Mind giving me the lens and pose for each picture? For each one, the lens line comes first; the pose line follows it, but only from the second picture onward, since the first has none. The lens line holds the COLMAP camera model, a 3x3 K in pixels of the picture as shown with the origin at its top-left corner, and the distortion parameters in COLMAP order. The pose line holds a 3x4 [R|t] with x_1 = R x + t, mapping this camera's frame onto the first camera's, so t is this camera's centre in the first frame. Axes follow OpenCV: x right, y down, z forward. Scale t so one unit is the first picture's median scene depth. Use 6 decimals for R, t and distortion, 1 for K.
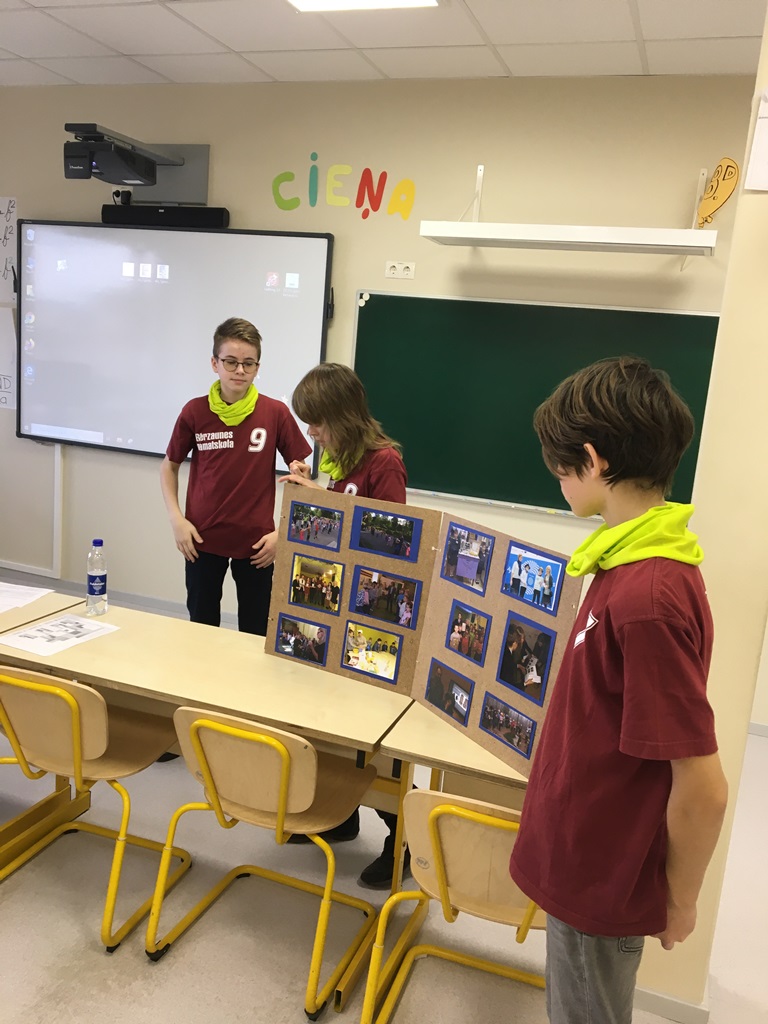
lens RADIAL K [[868.6, 0, 379.9], [0, 868.6, 509.5], [0, 0, 1]] dist [0.142642, -0.296165]
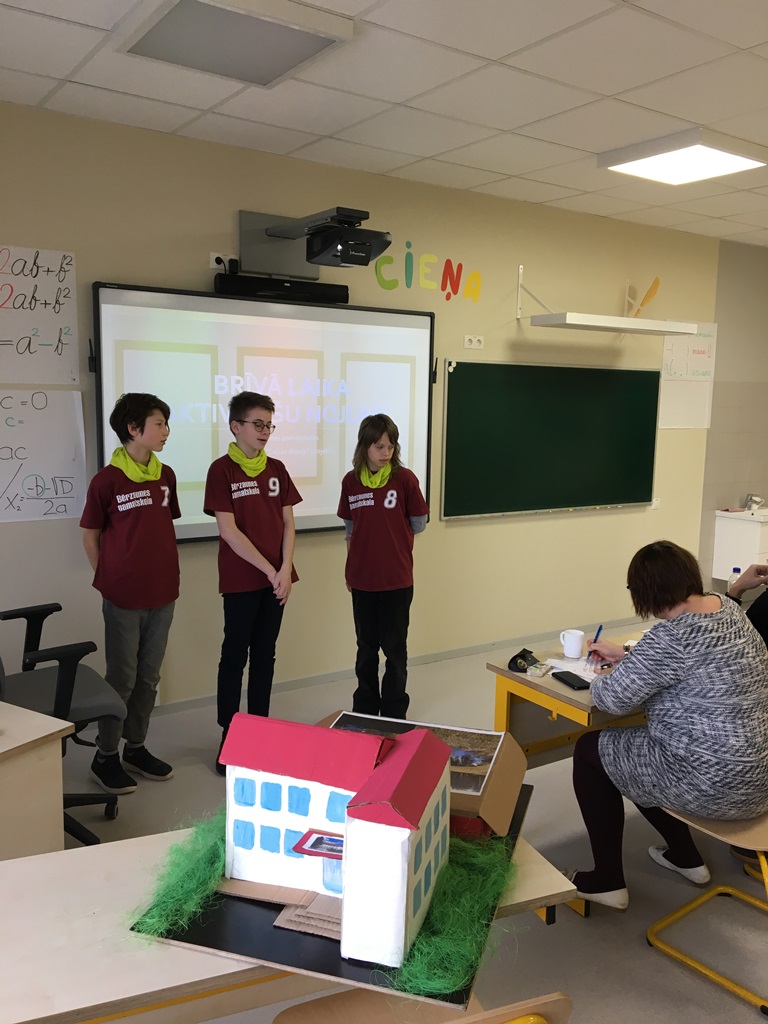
lens RADIAL K [[868.6, 0, 379.9], [0, 868.6, 509.5], [0, 0, 1]] dist [0.142642, -0.296165]
pose [[0.583878, -0.178636, 0.791945, -1.032503], [0.175247, 0.980226, 0.091901, -0.170928], [-0.792701, 0.085127, 0.603637, 0.363722]]
